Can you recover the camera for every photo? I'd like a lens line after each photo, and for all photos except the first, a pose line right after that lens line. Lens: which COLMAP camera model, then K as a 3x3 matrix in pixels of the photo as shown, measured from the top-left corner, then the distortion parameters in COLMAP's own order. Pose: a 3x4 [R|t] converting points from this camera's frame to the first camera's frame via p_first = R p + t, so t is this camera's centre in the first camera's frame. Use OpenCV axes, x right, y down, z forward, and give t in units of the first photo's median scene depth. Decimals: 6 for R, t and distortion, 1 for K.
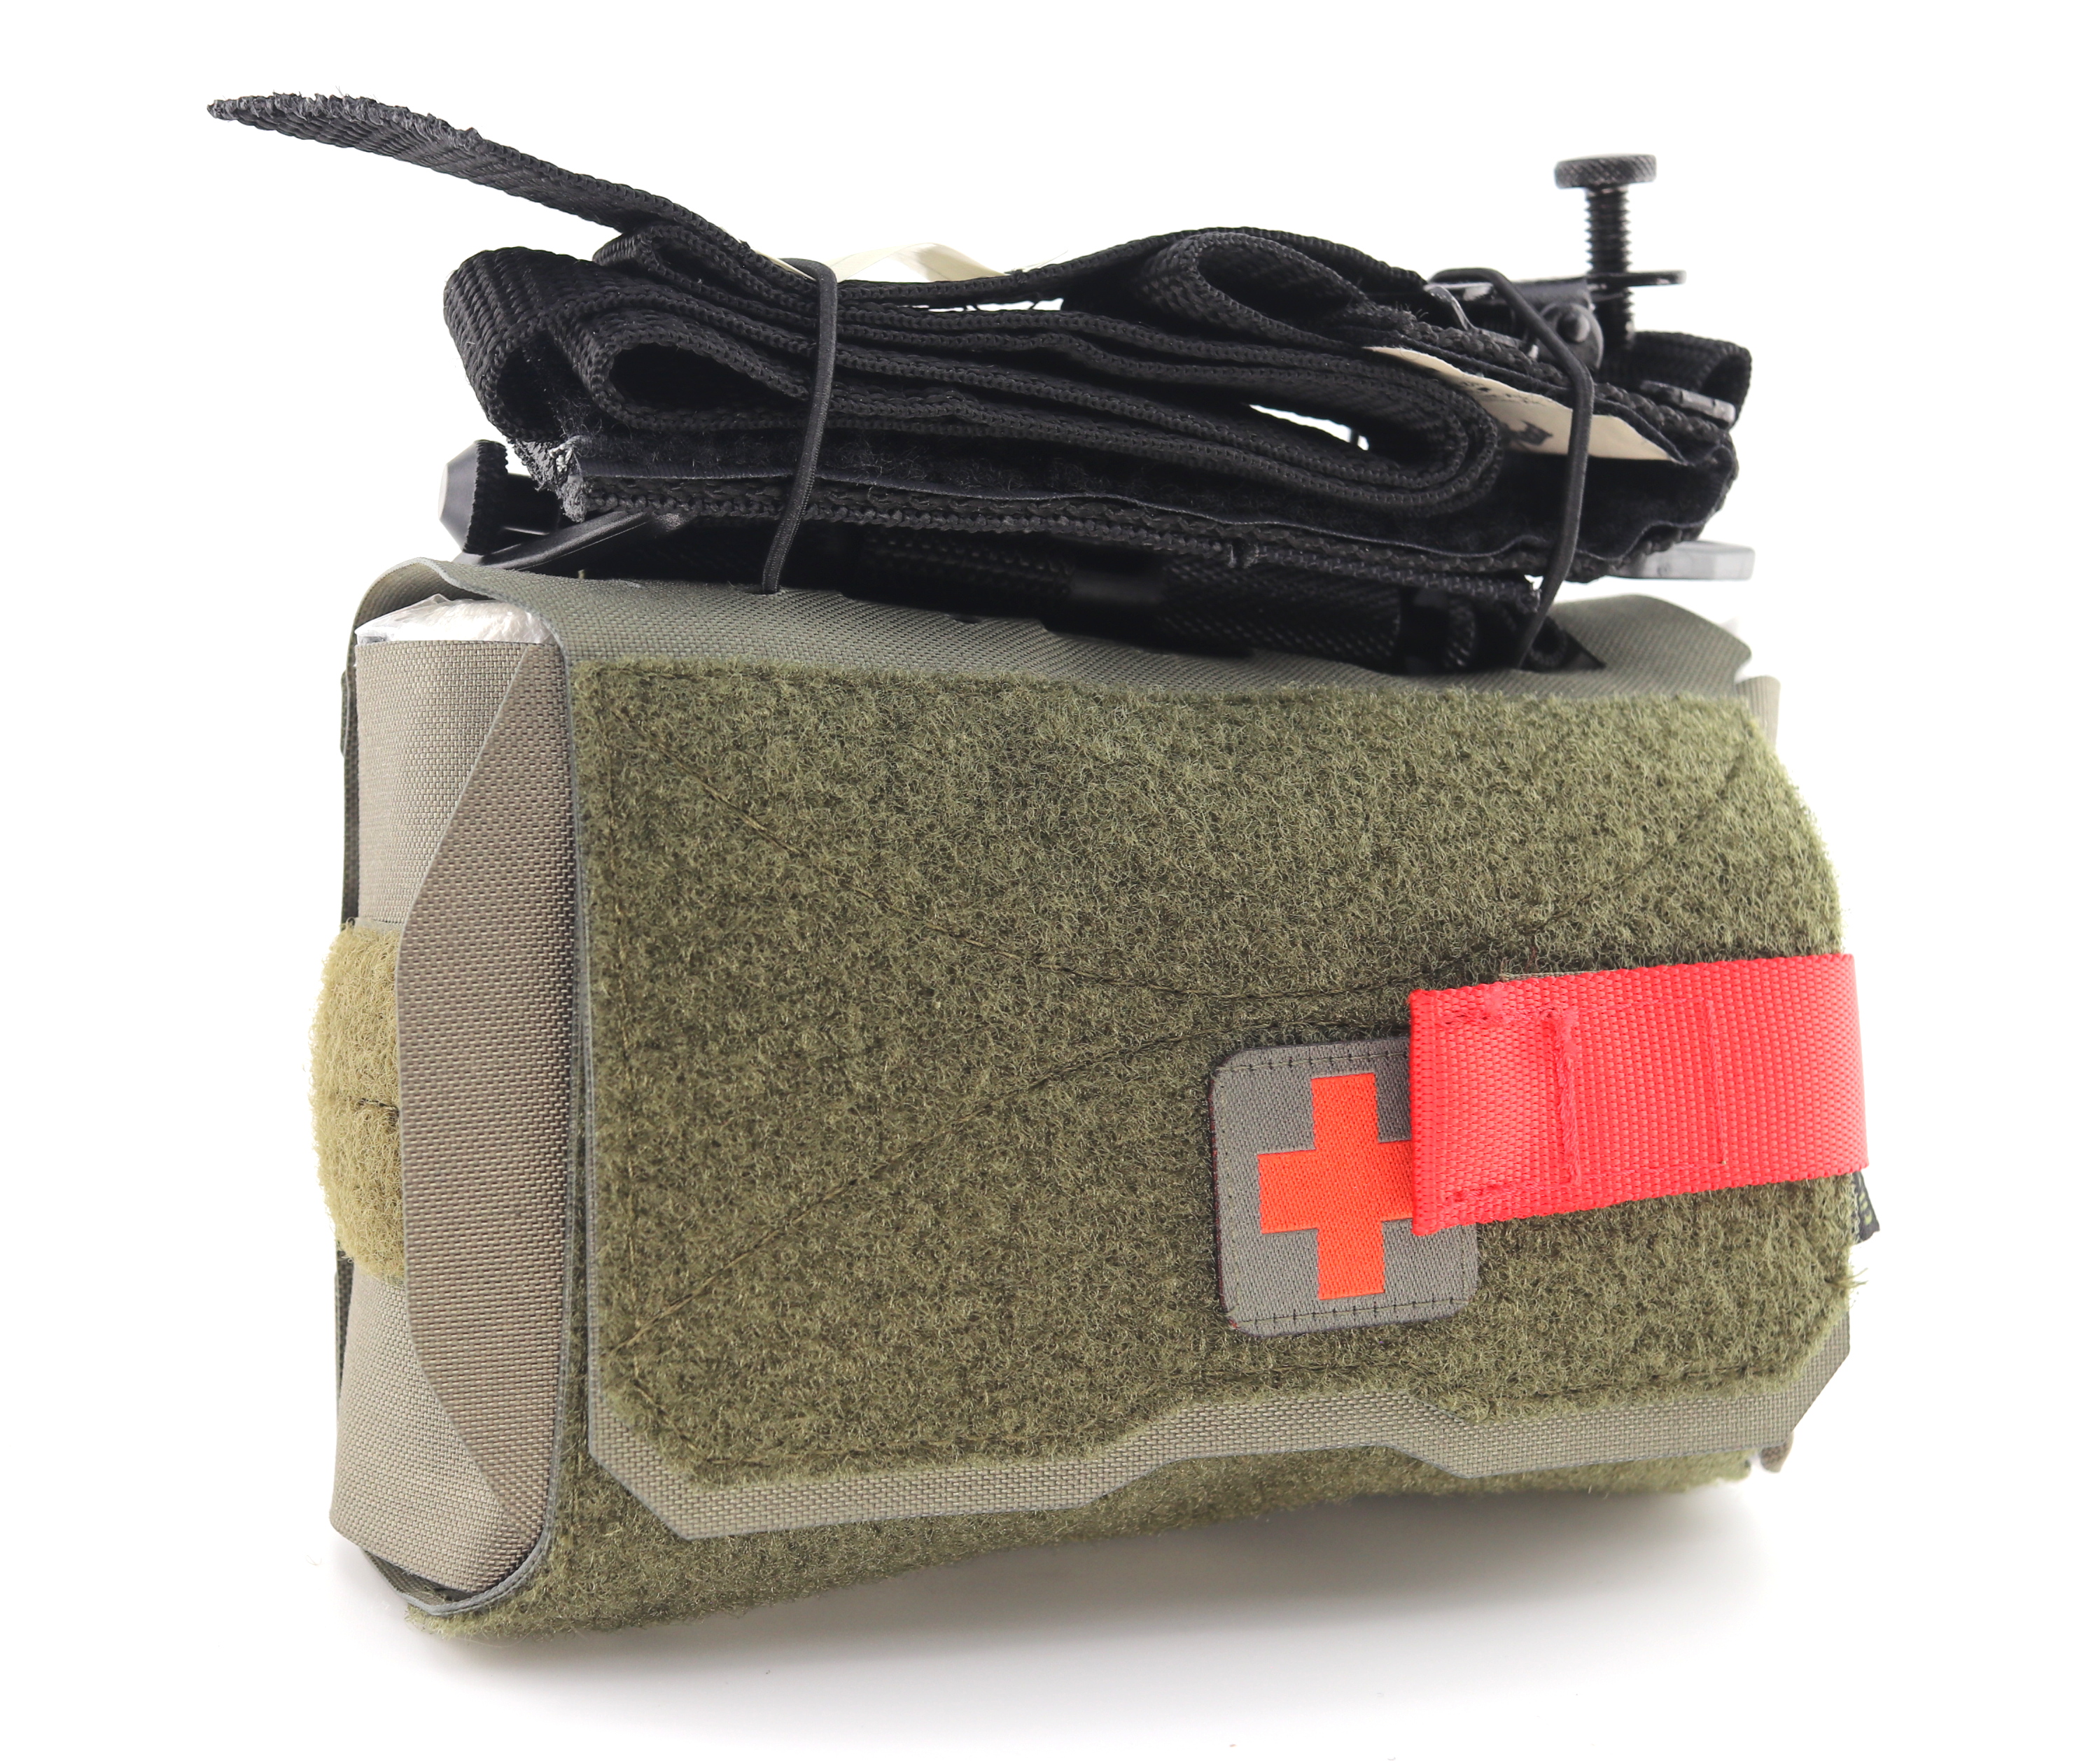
lens RADIAL K [[2385.5, 0, 976.0], [0, 2385.5, 967.2], [0, 0, 1]] dist [-0.091794, 0.013286]
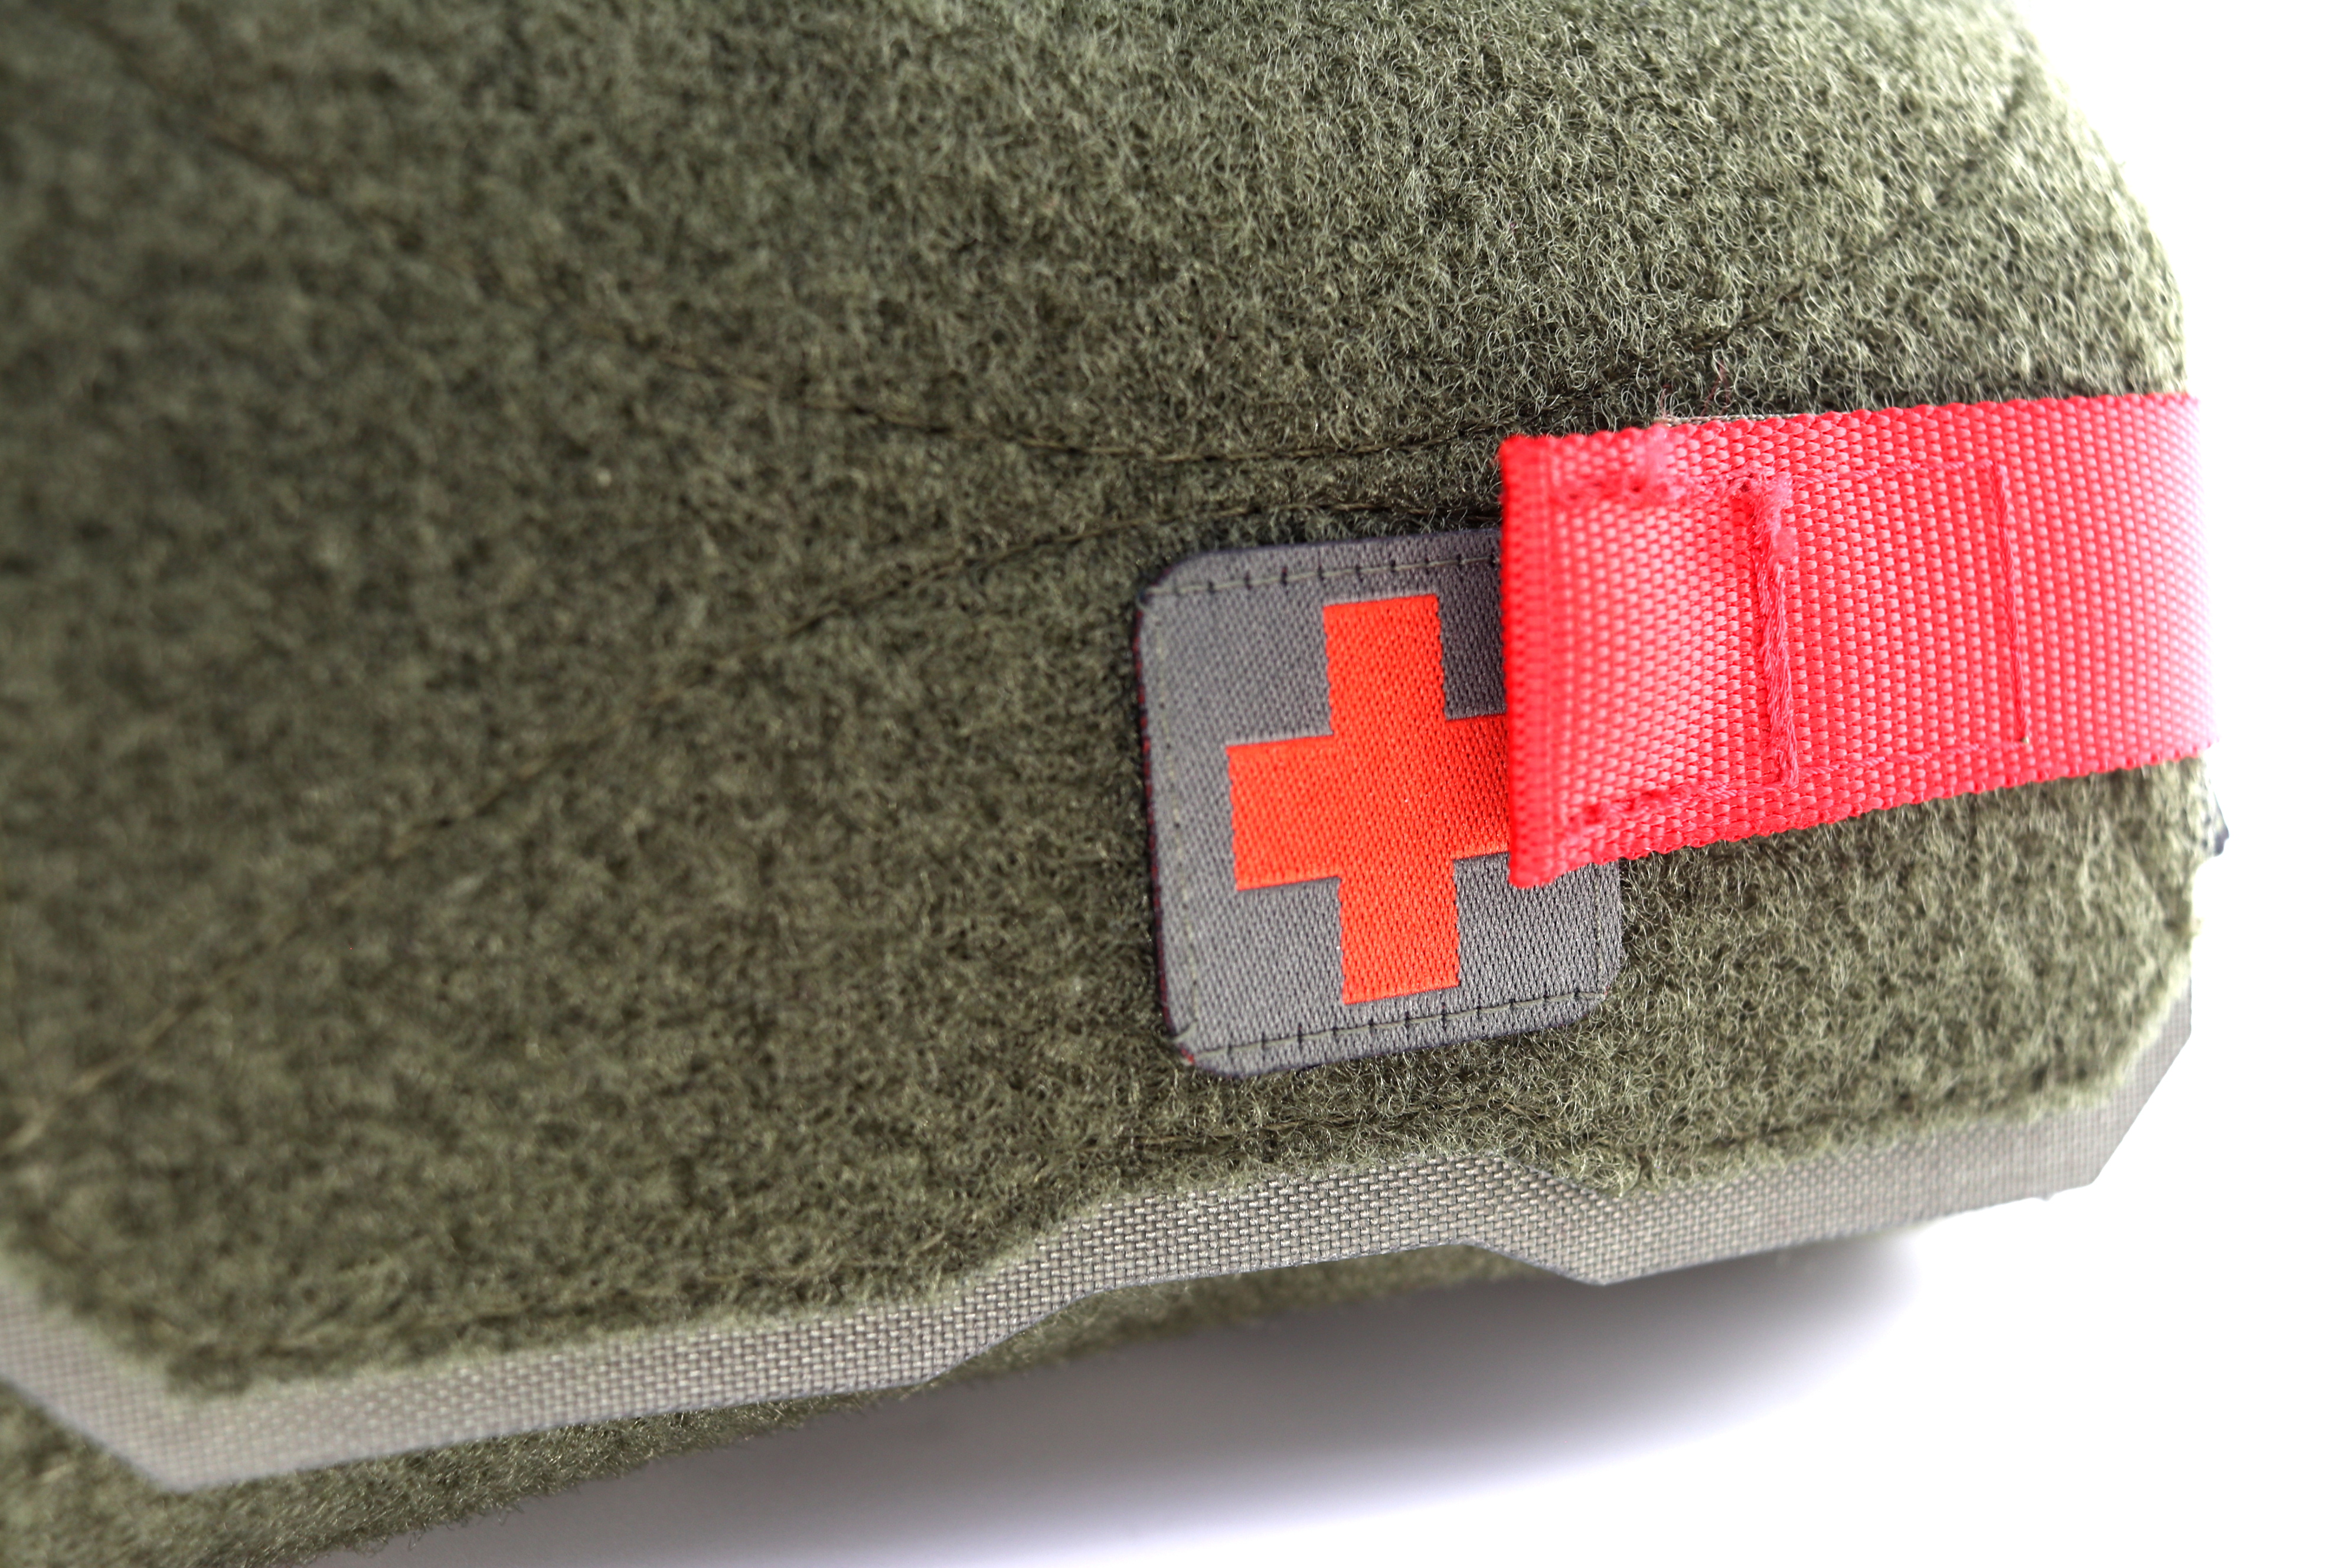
lens RADIAL K [[2637.2, 0, 1176.0], [0, 2637.2, 784.0], [0, 0, 1]] dist [-0.121714, 0.009785]
pose [[0.997424, -0.026482, 0.066662, 0.064831], [0.019792, 0.994882, 0.099088, 0.026562], [-0.068945, -0.097514, 0.992843, 0.392024]]
